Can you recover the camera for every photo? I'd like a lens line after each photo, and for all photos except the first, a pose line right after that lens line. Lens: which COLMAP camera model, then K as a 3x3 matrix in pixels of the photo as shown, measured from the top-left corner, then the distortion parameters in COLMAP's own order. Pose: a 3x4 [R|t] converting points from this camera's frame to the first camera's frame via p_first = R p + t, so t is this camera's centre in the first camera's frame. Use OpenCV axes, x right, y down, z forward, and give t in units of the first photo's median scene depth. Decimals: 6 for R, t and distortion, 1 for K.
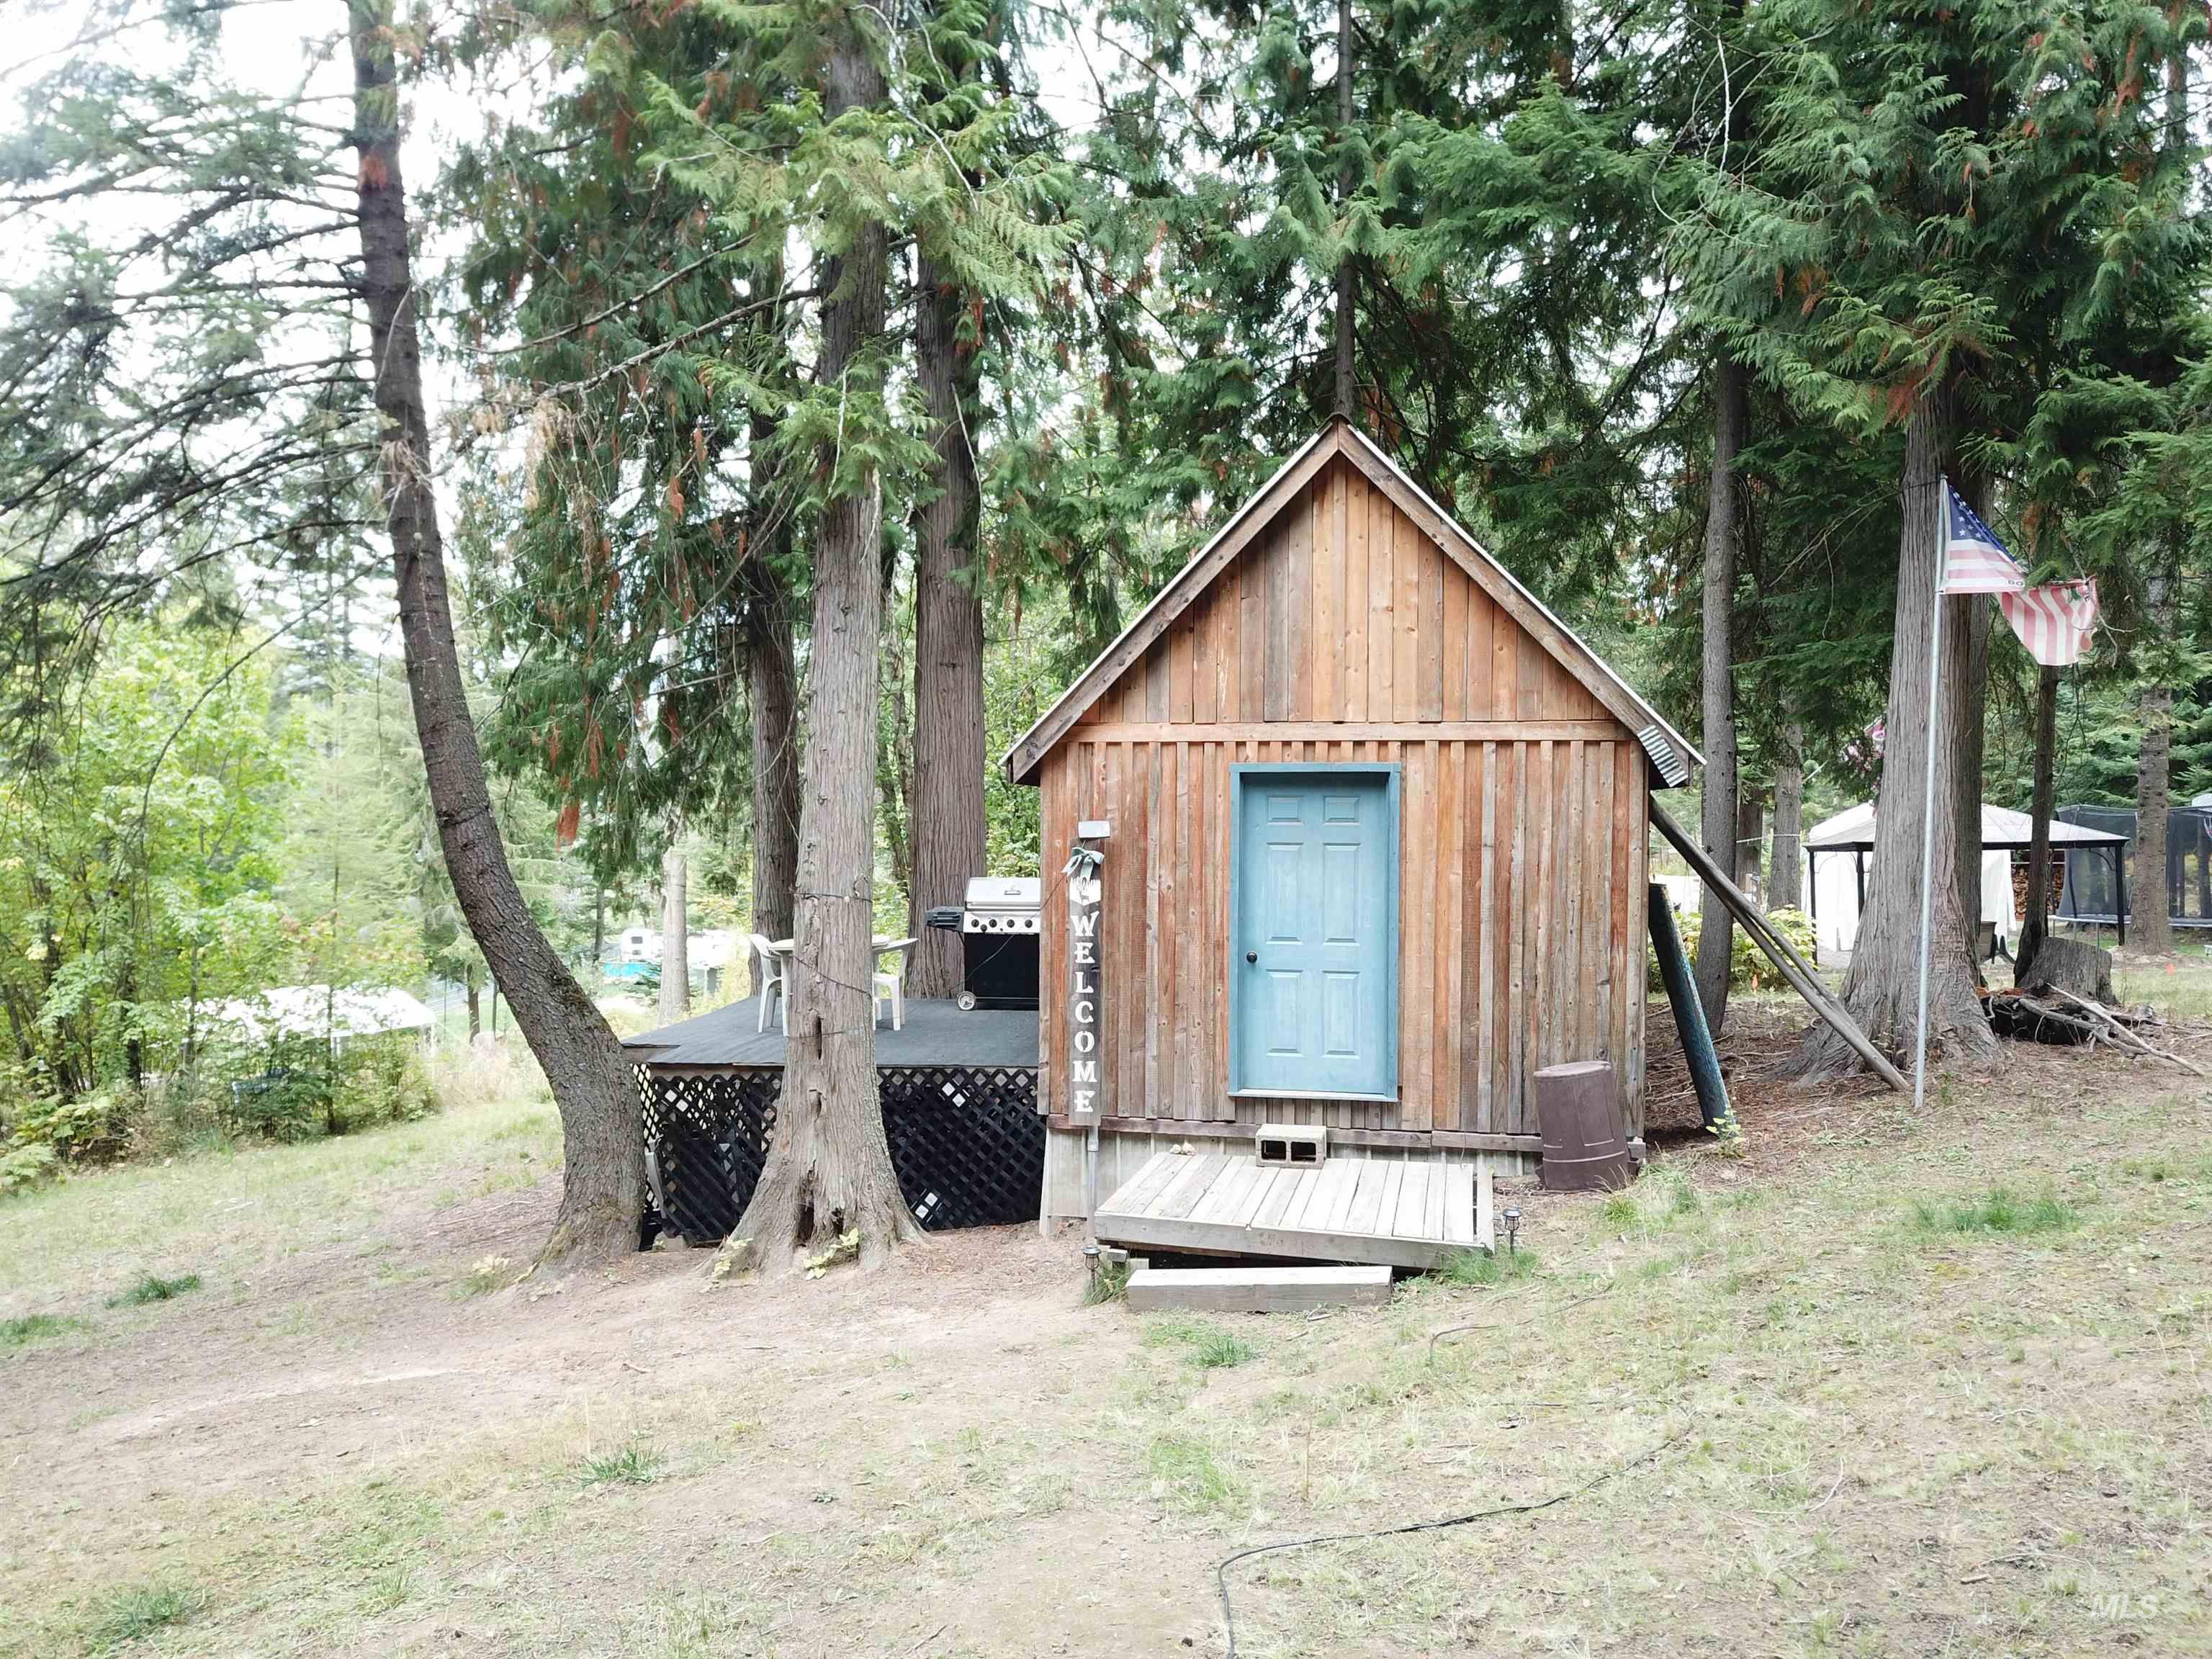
lens RADIAL K [[1674.7, 0, 1093.5], [0, 1674.7, 818.2], [0, 0, 1]] dist [0.092417, -0.132352]
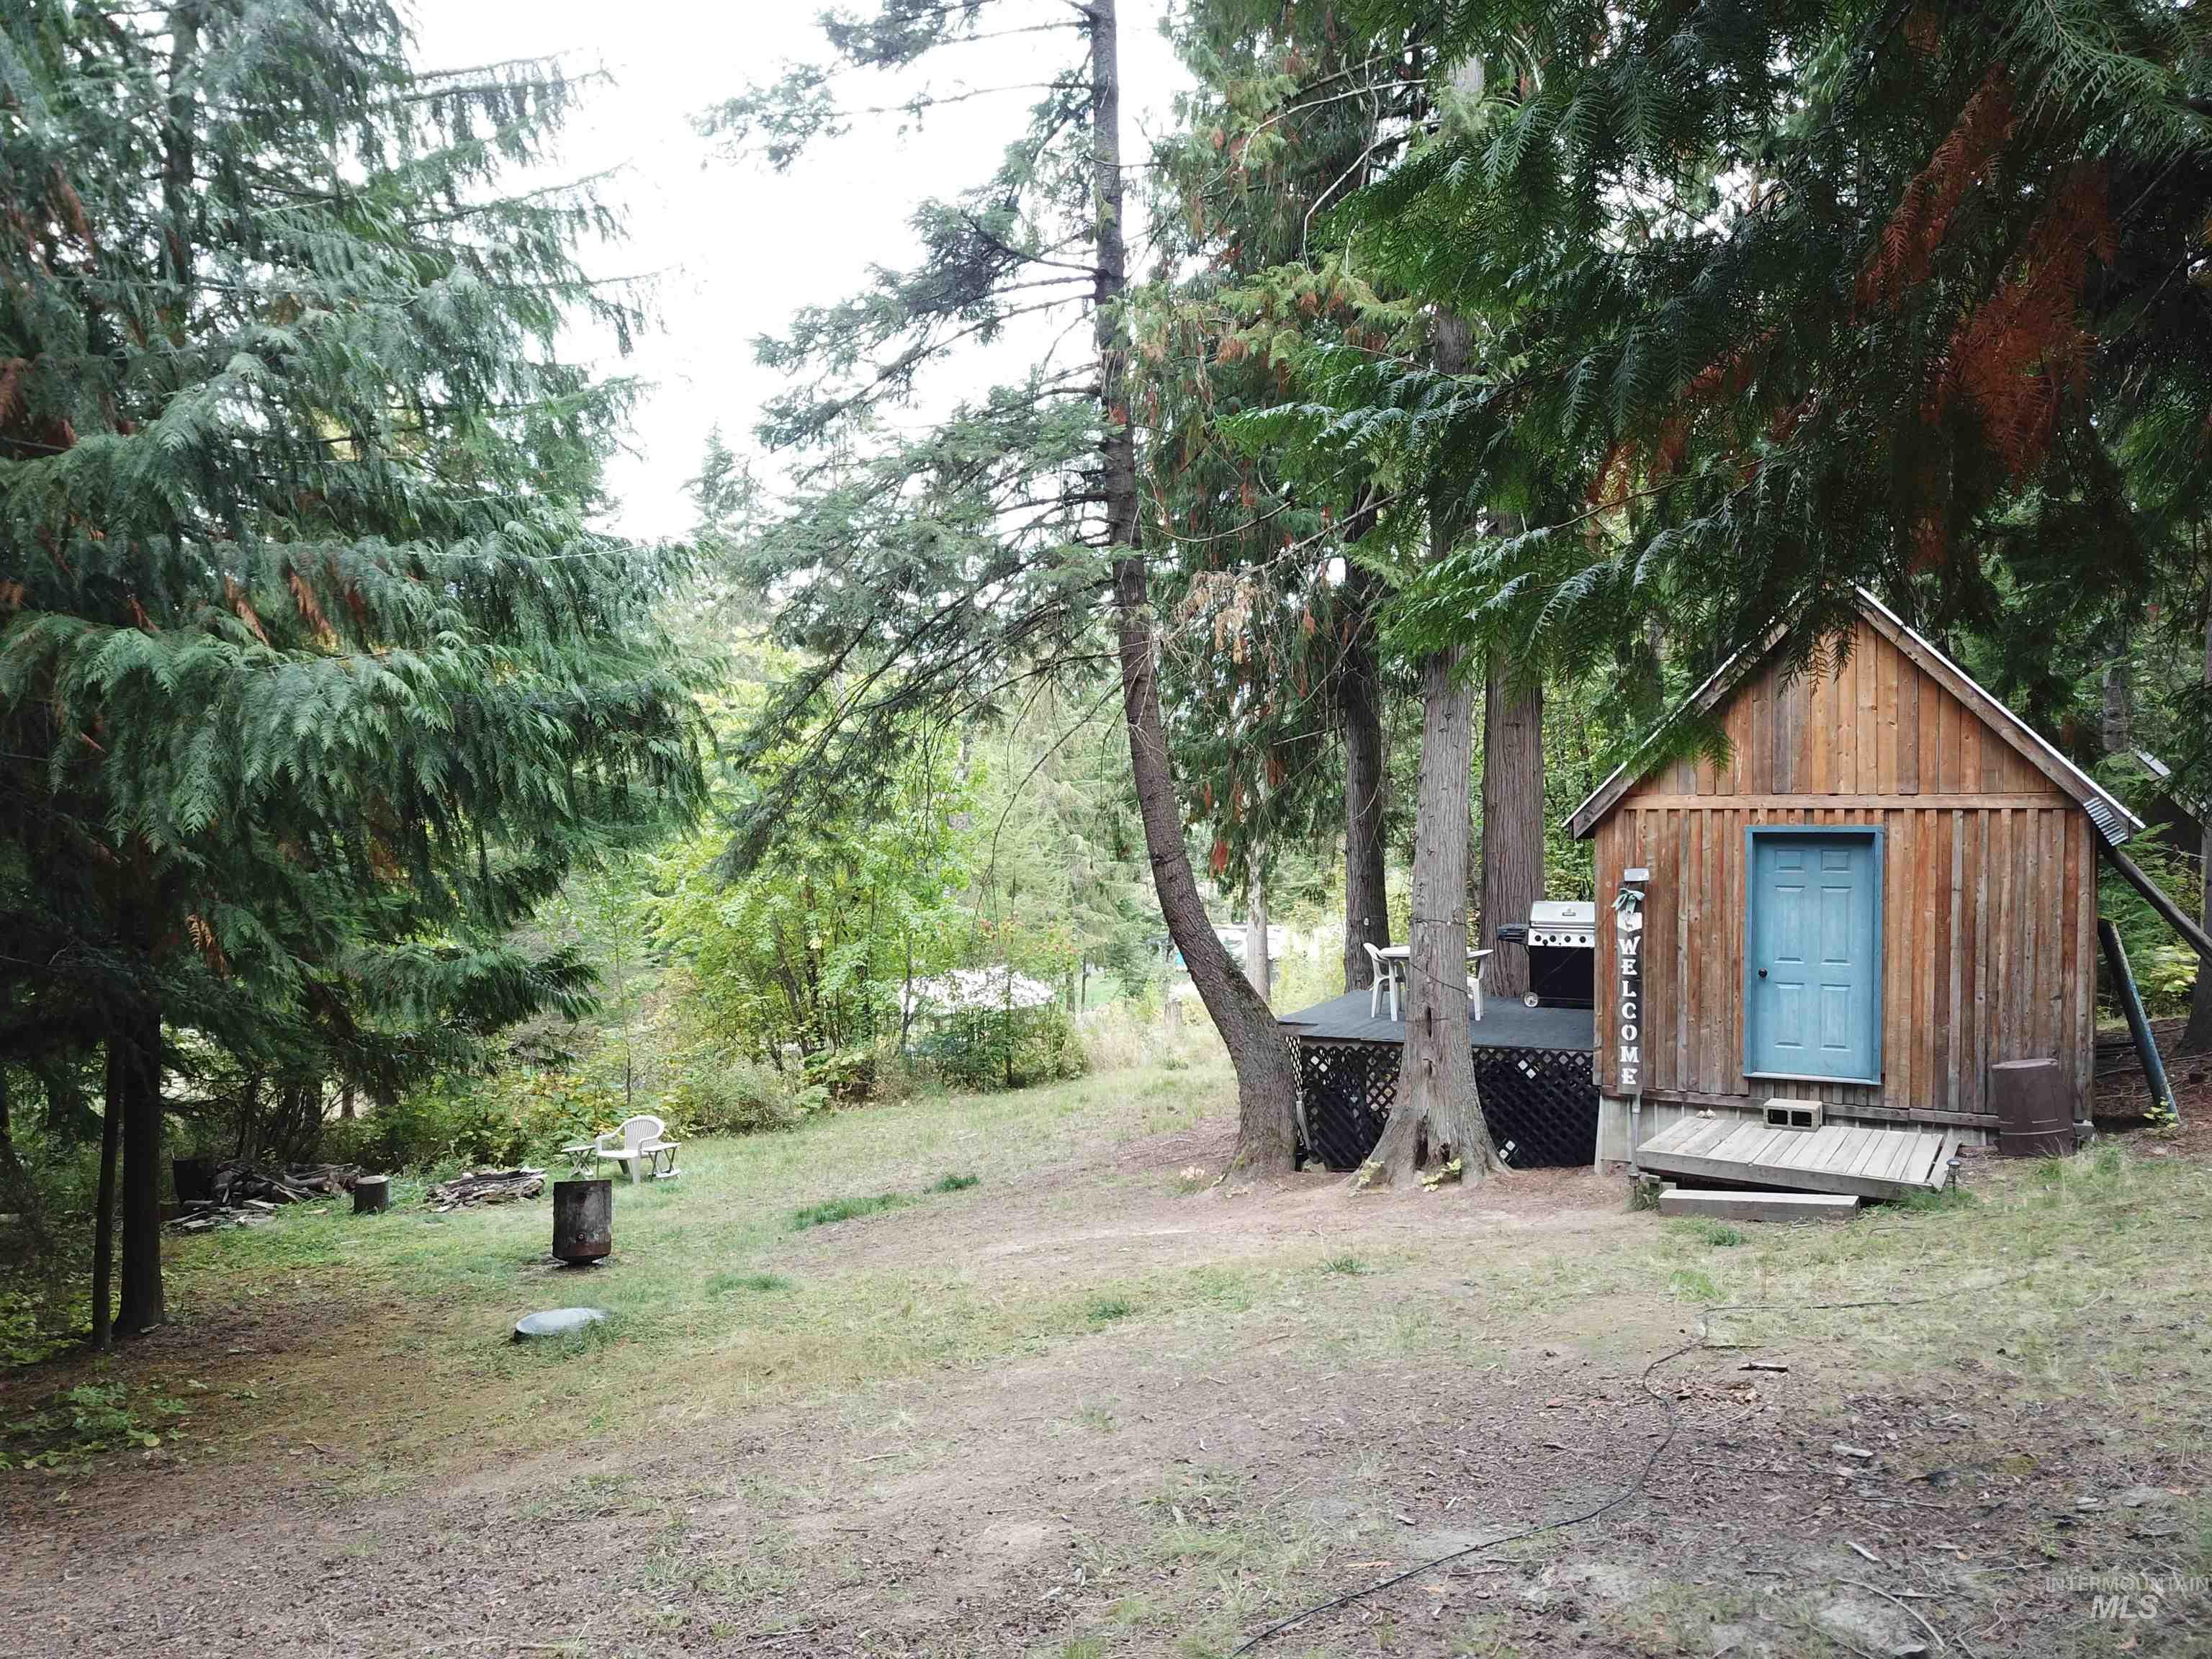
lens RADIAL K [[1704.9, 0, 1094.1], [0, 1704.9, 839.3], [0, 0, 1]] dist [0.003548, -0.001302]
pose [[0.952010, -0.001865, -0.306062, 0.005009], [0.007059, 0.999849, 0.015865, -0.046735], [0.305986, -0.017264, 0.951879, -0.435422]]
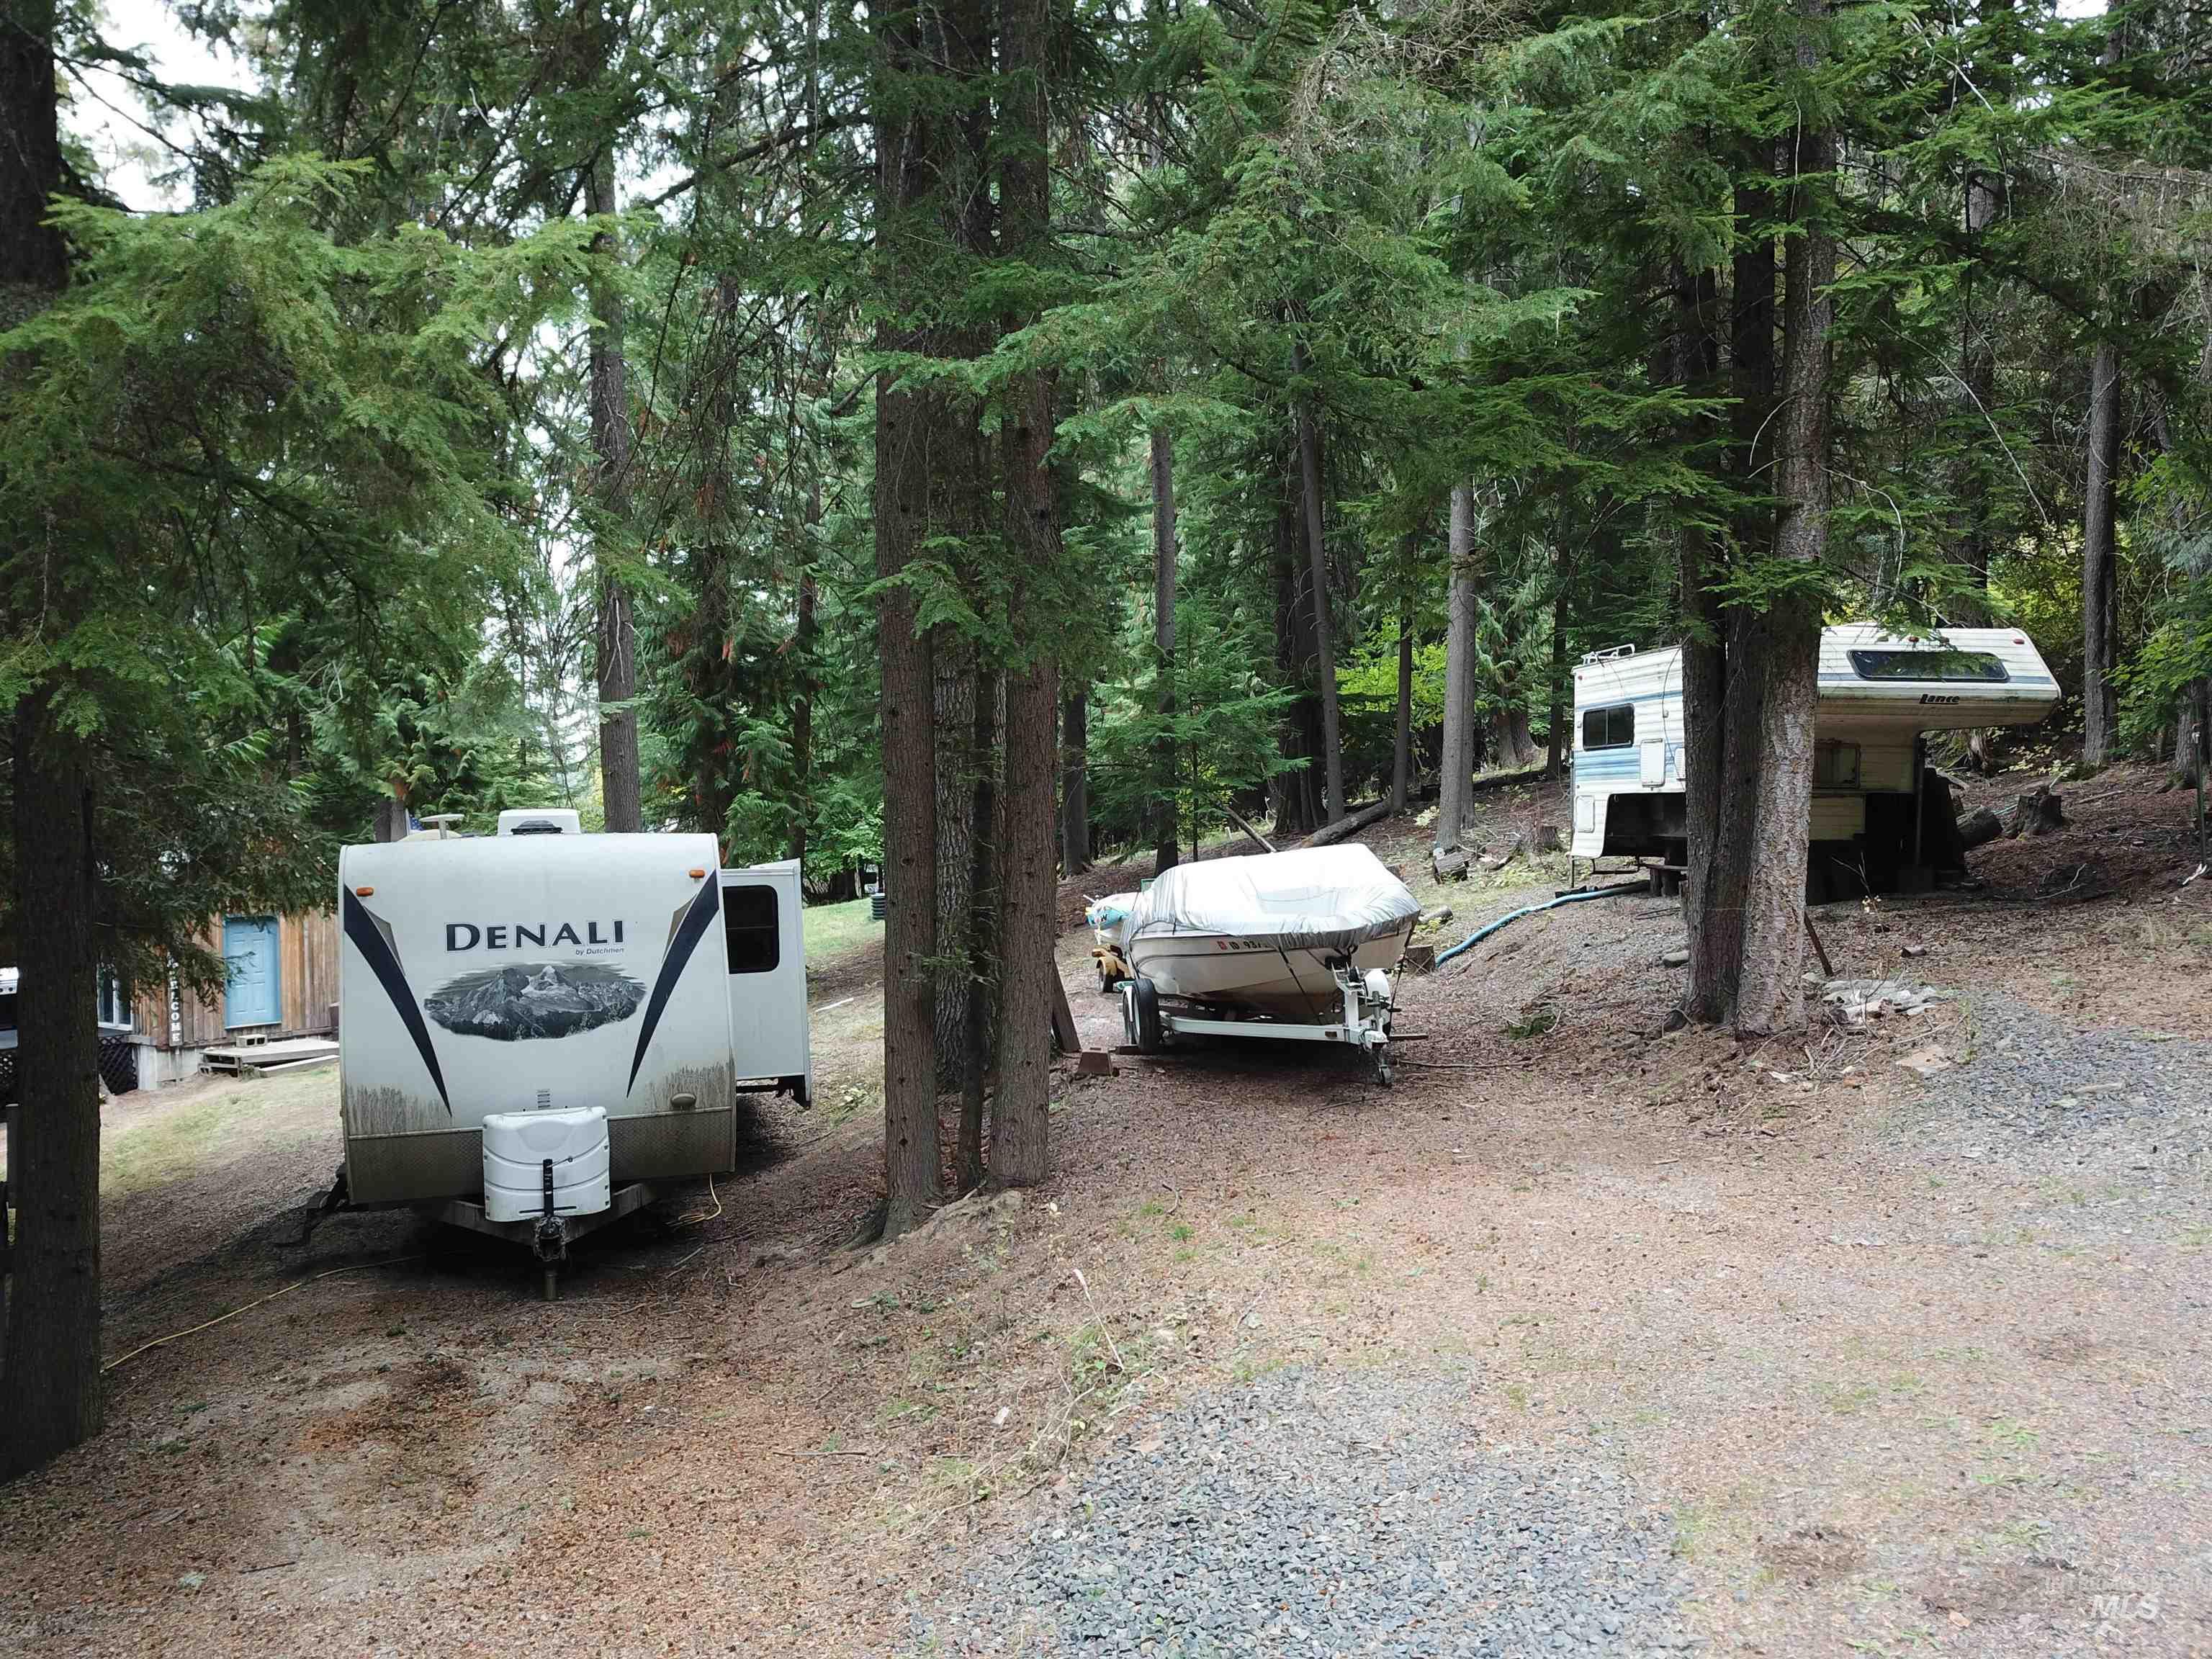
lens RADIAL K [[1704.9, 0, 1094.1], [0, 1704.9, 839.3], [0, 0, 1]] dist [0.003548, -0.001302]
pose [[0.485966, -0.018926, 0.873773, -1.761150], [0.038691, 0.999251, 0.000125, -0.104793], [-0.873121, 0.033747, 0.486334, -1.761054]]
